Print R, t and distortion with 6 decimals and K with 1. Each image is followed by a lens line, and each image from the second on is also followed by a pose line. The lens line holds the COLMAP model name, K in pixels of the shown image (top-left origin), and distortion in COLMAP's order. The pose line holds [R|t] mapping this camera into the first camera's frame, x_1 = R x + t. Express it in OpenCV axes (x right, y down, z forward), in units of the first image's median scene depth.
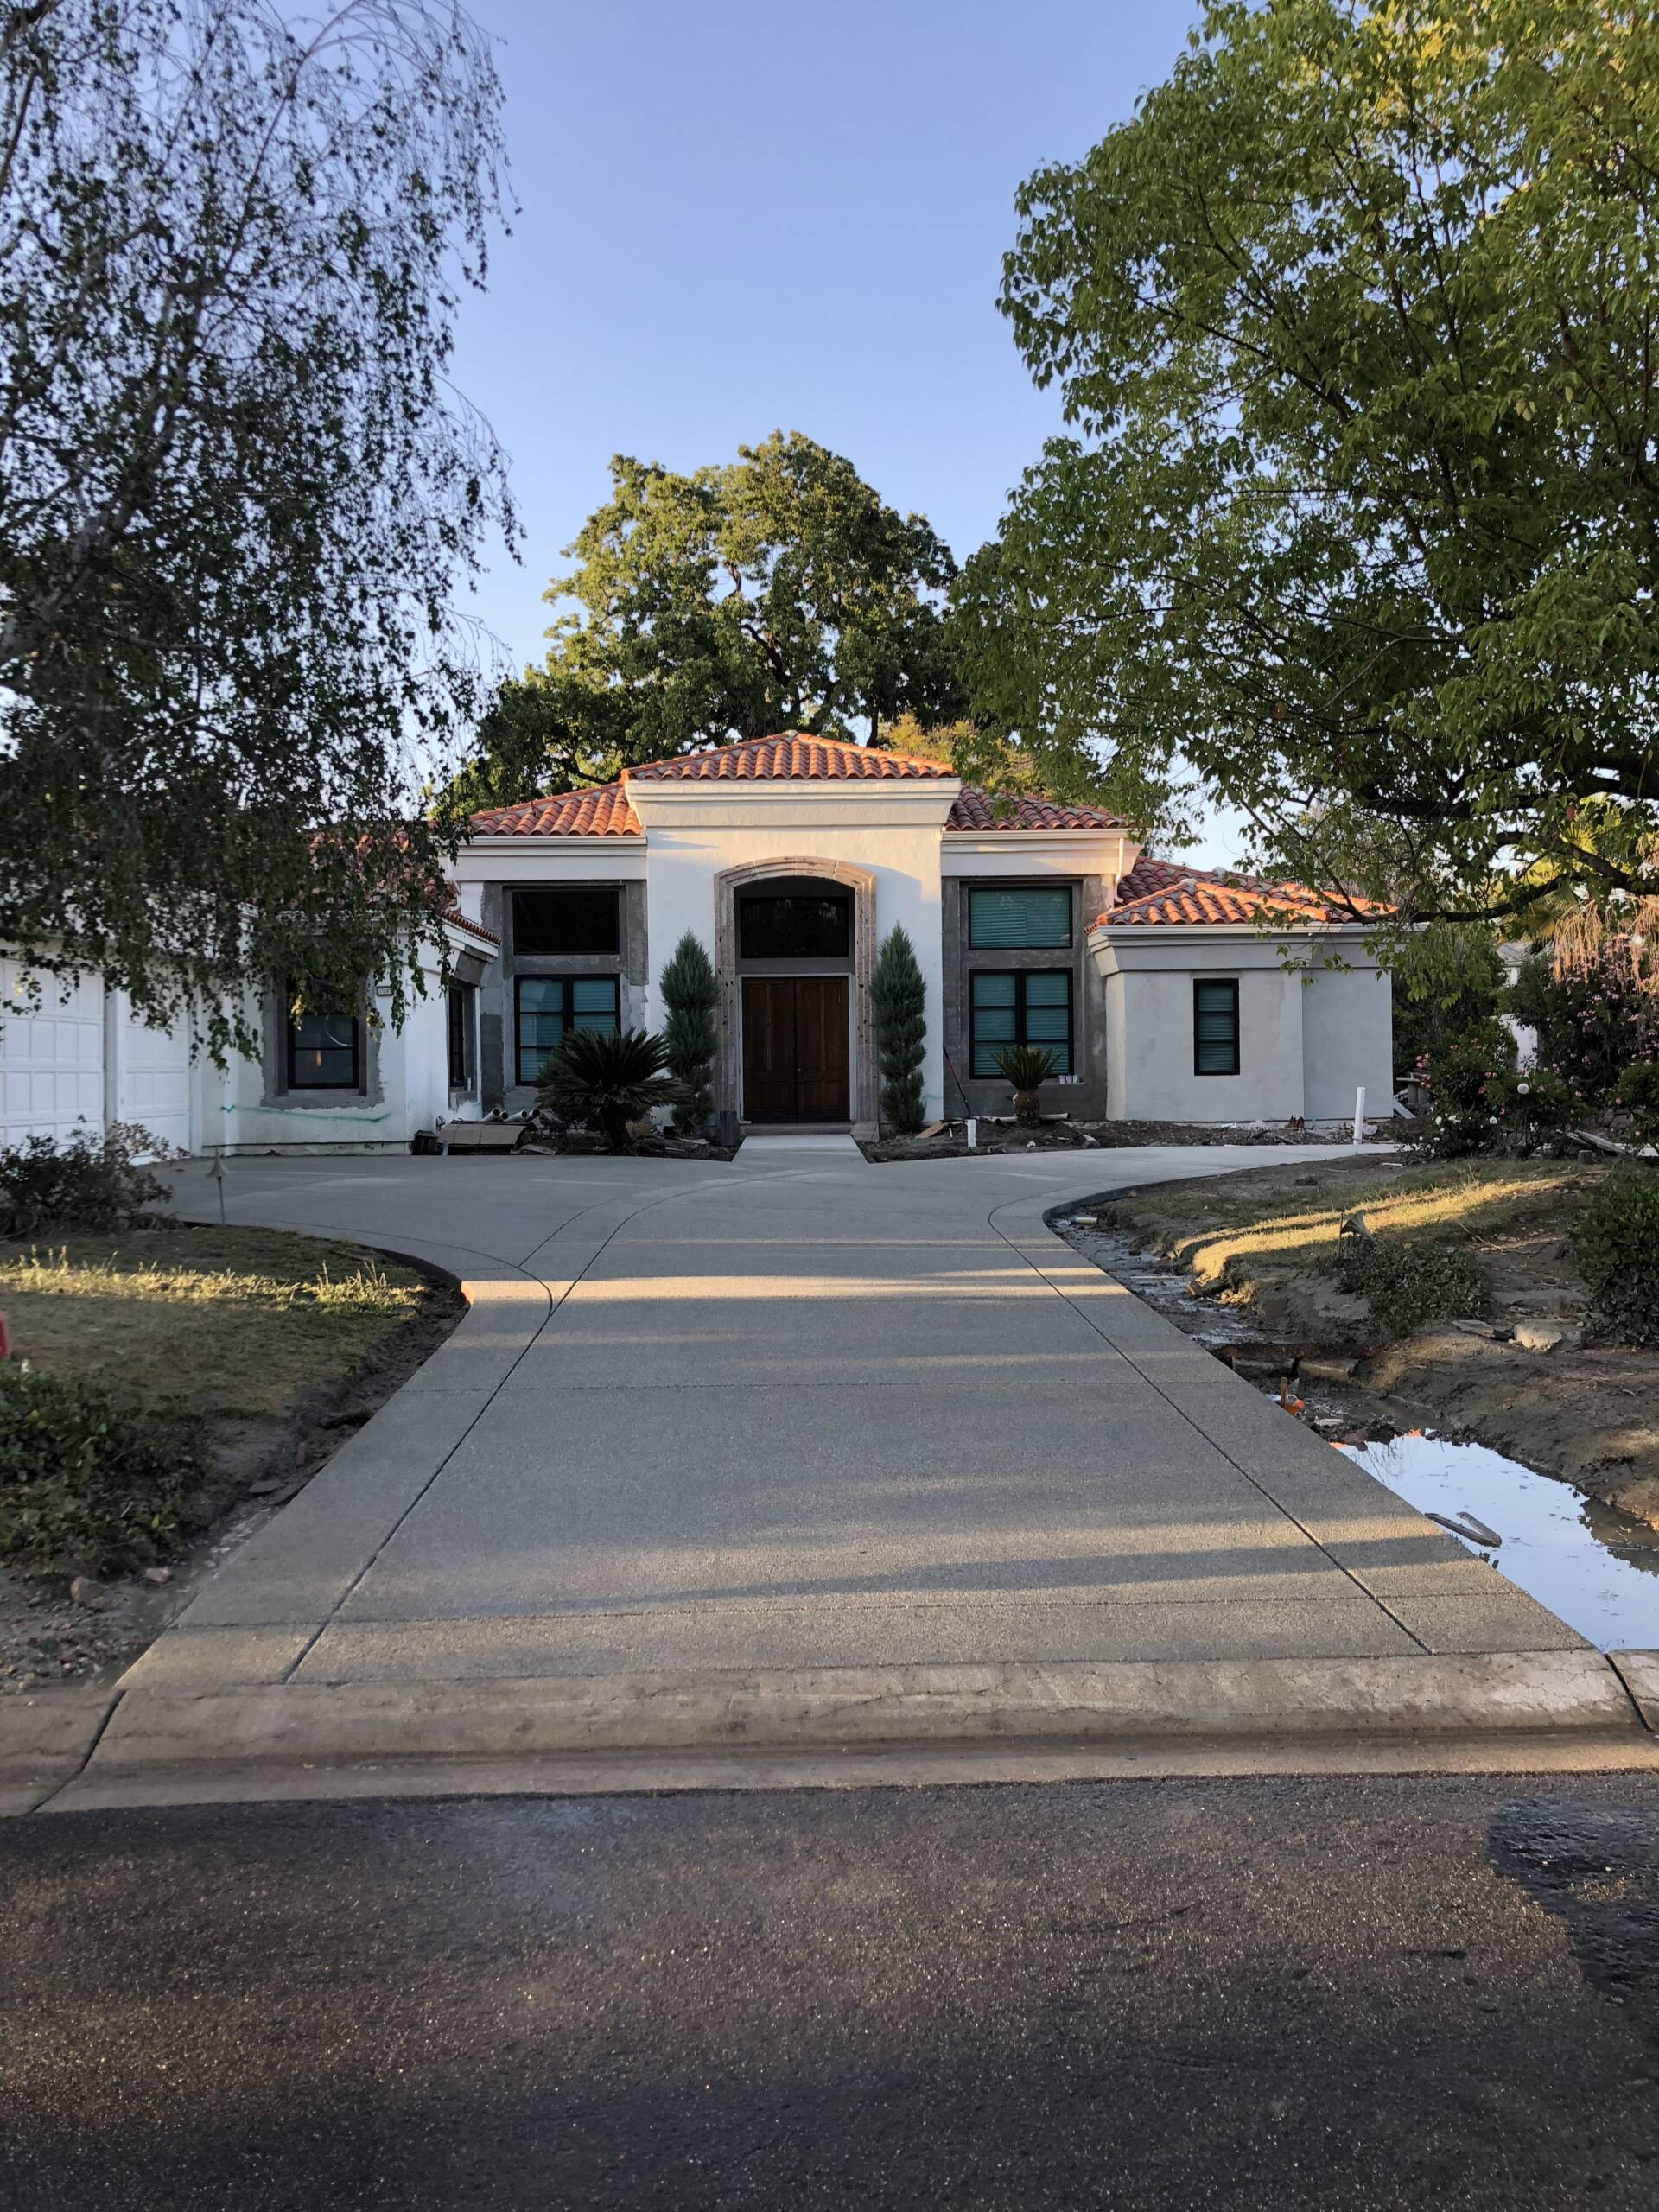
lens RADIAL K [[1883.9, 0, 830.8], [0, 1883.9, 1104.8], [0, 0, 1]] dist [0.041445, 0.007501]
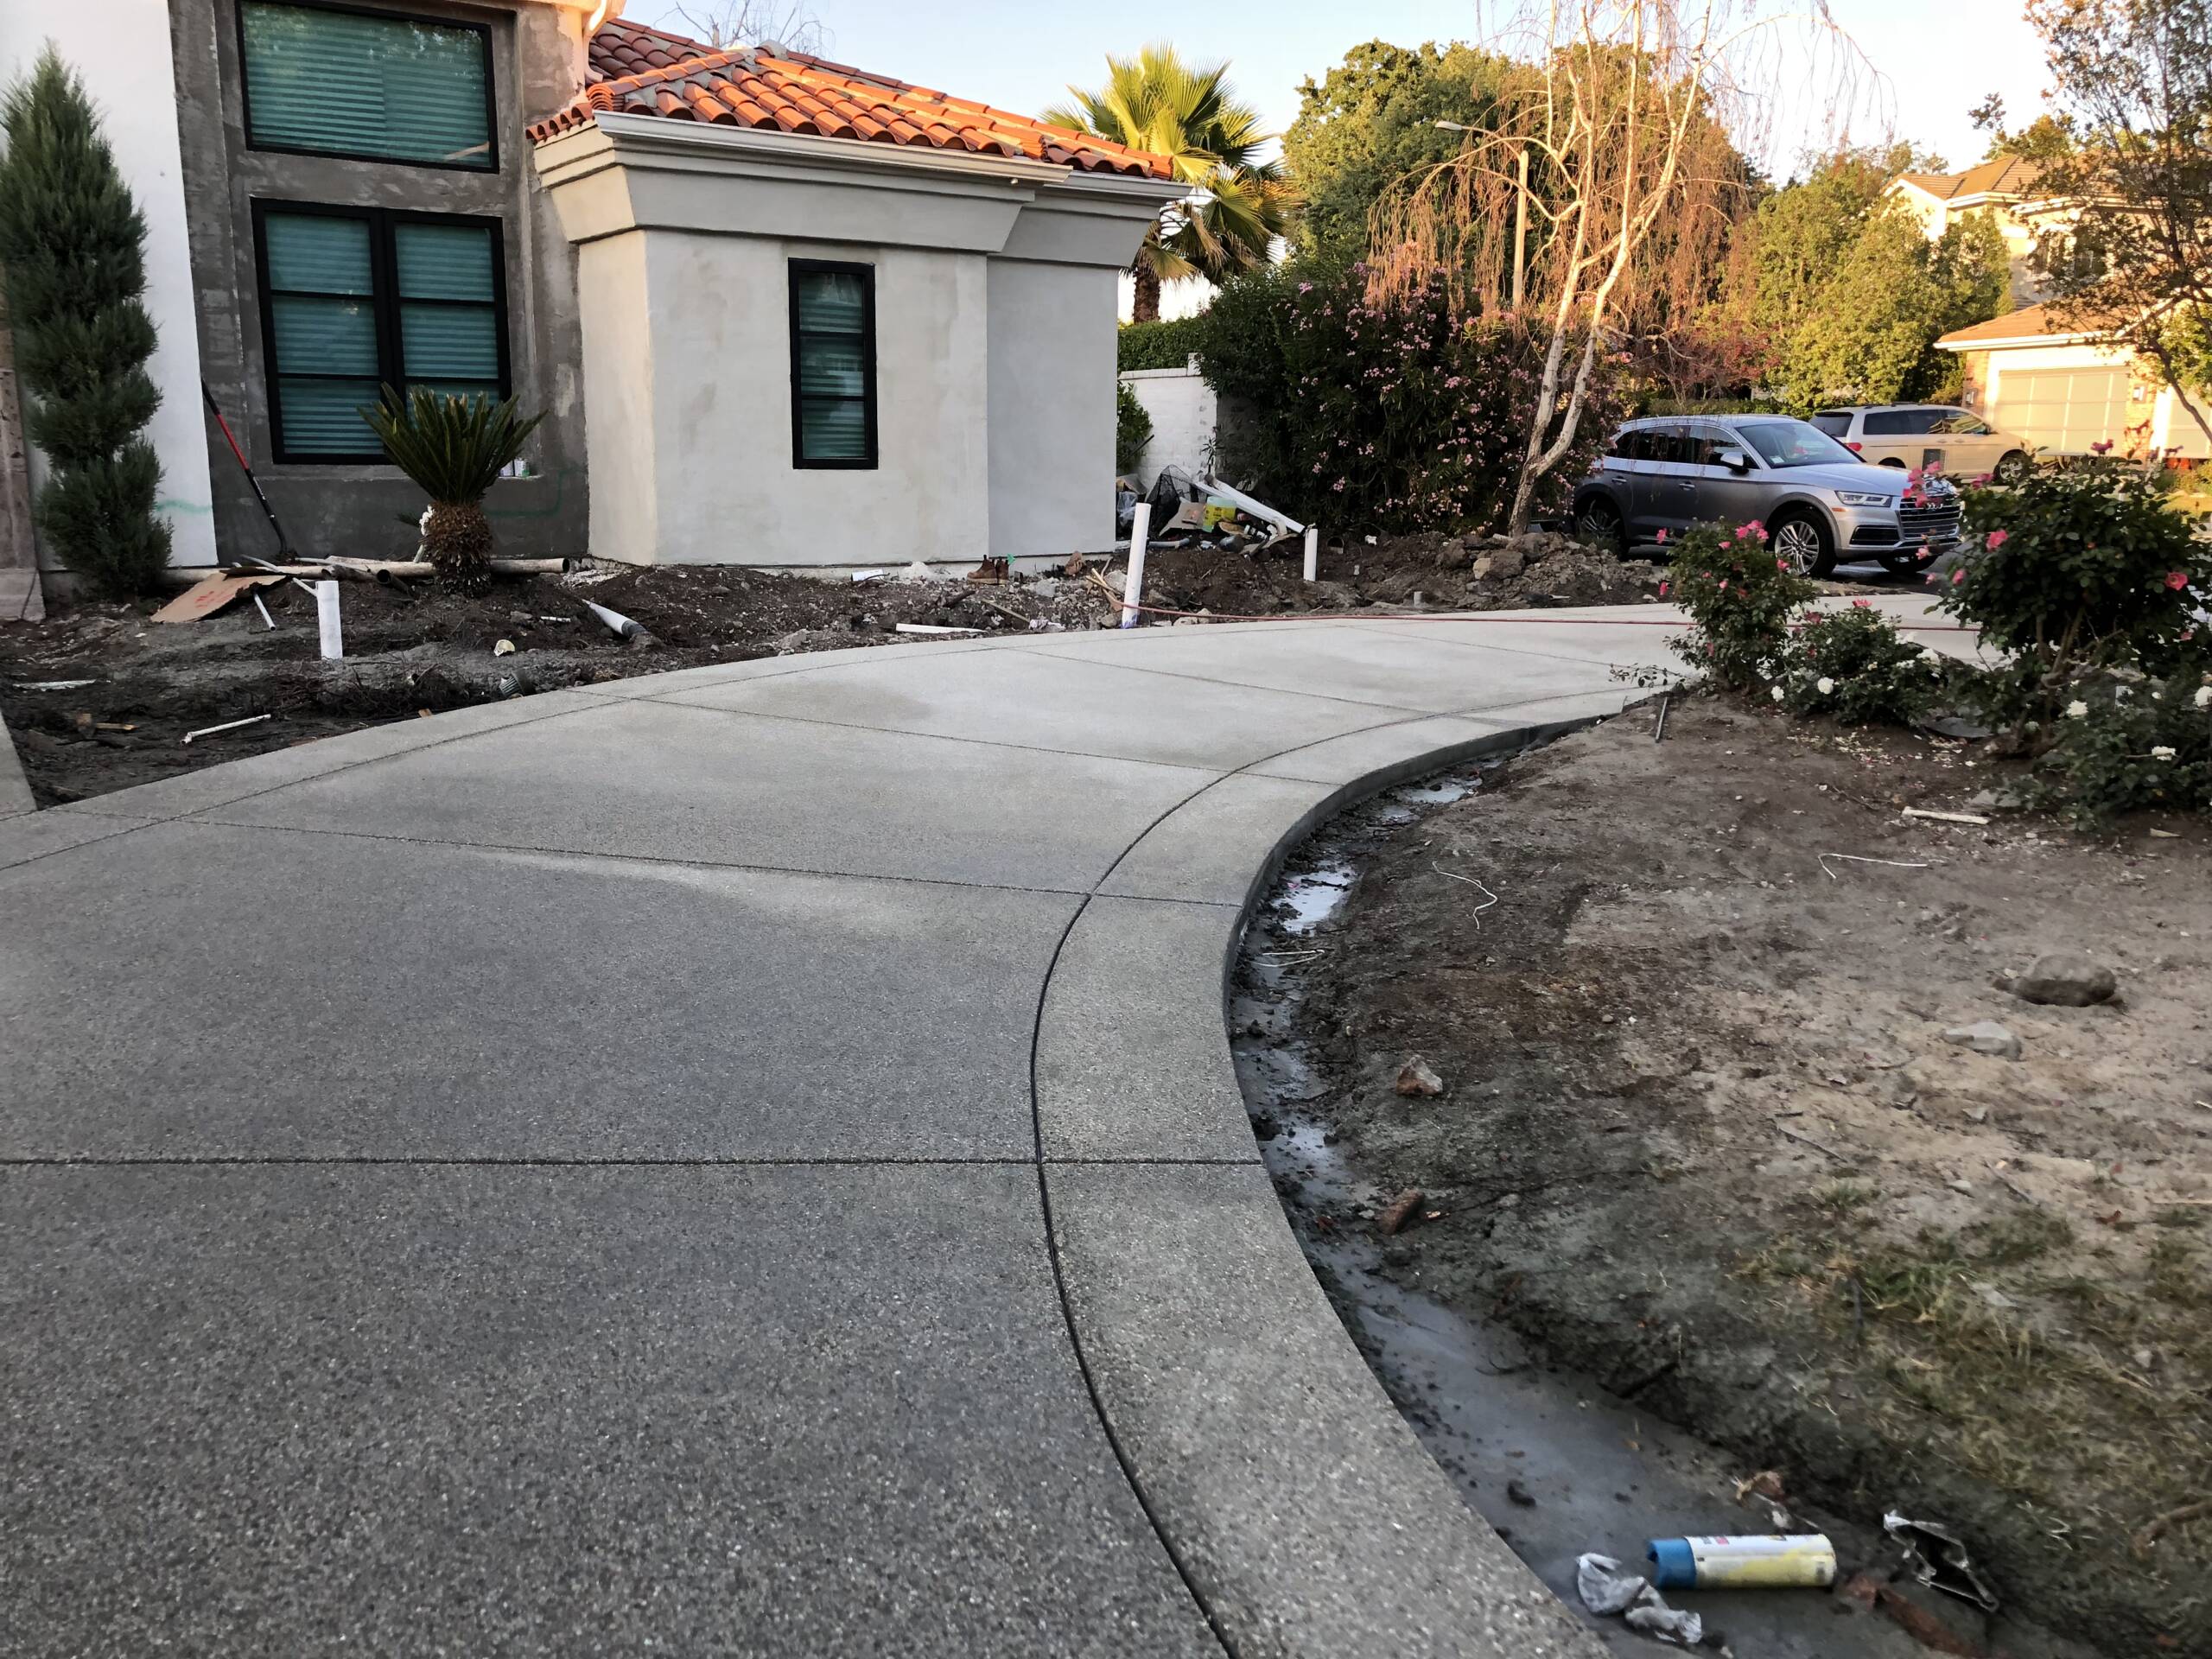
lens RADIAL K [[1883.9, 0, 1105.5], [0, 1883.9, 821.0], [0, 0, 1]] dist [0.041445, 0.007501]
pose [[0.856781, -0.078713, 0.509638, 0.008406], [-0.016409, 0.983620, 0.179504, -0.014784], [-0.515419, -0.162158, 0.841456, 0.535958]]
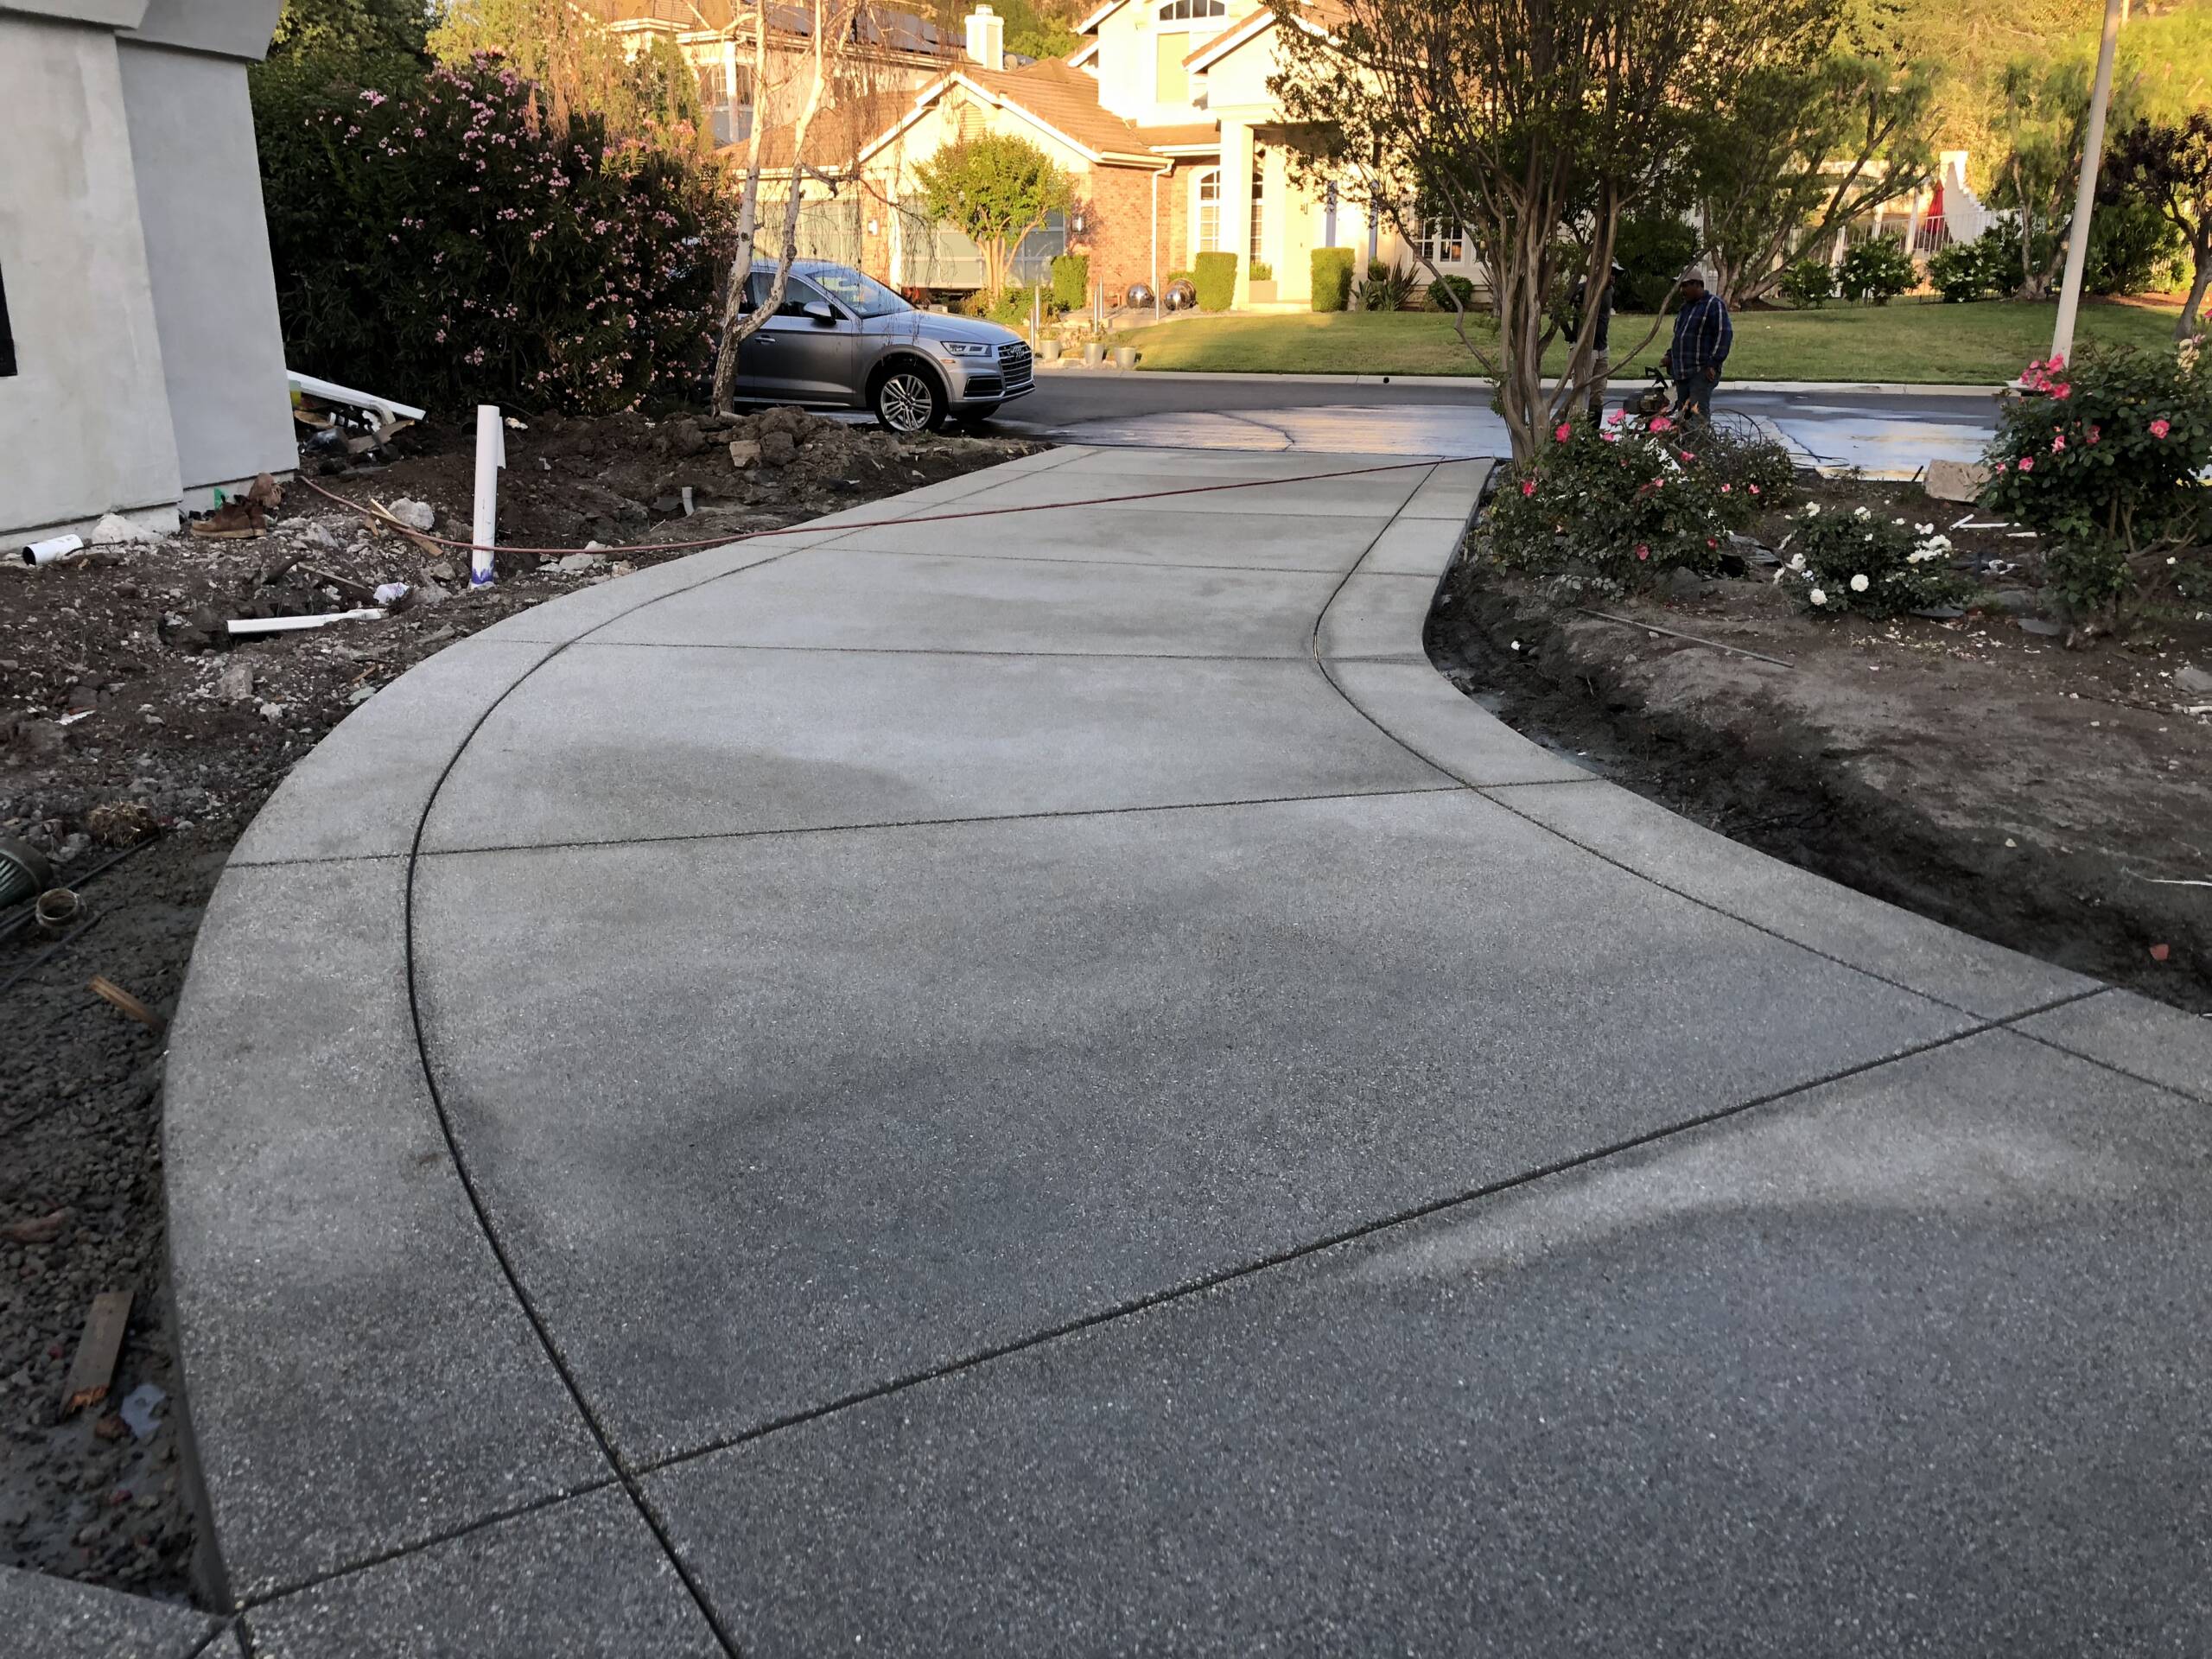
lens RADIAL K [[1883.9, 0, 1106.6], [0, 1883.9, 831.8], [0, 0, 1]] dist [0.041445, 0.007501]
pose [[0.274866, -0.265180, 0.924191, -0.047570], [0.013520, 0.962185, 0.272060, -0.026241], [-0.961388, -0.062285, 0.268057, 0.726261]]
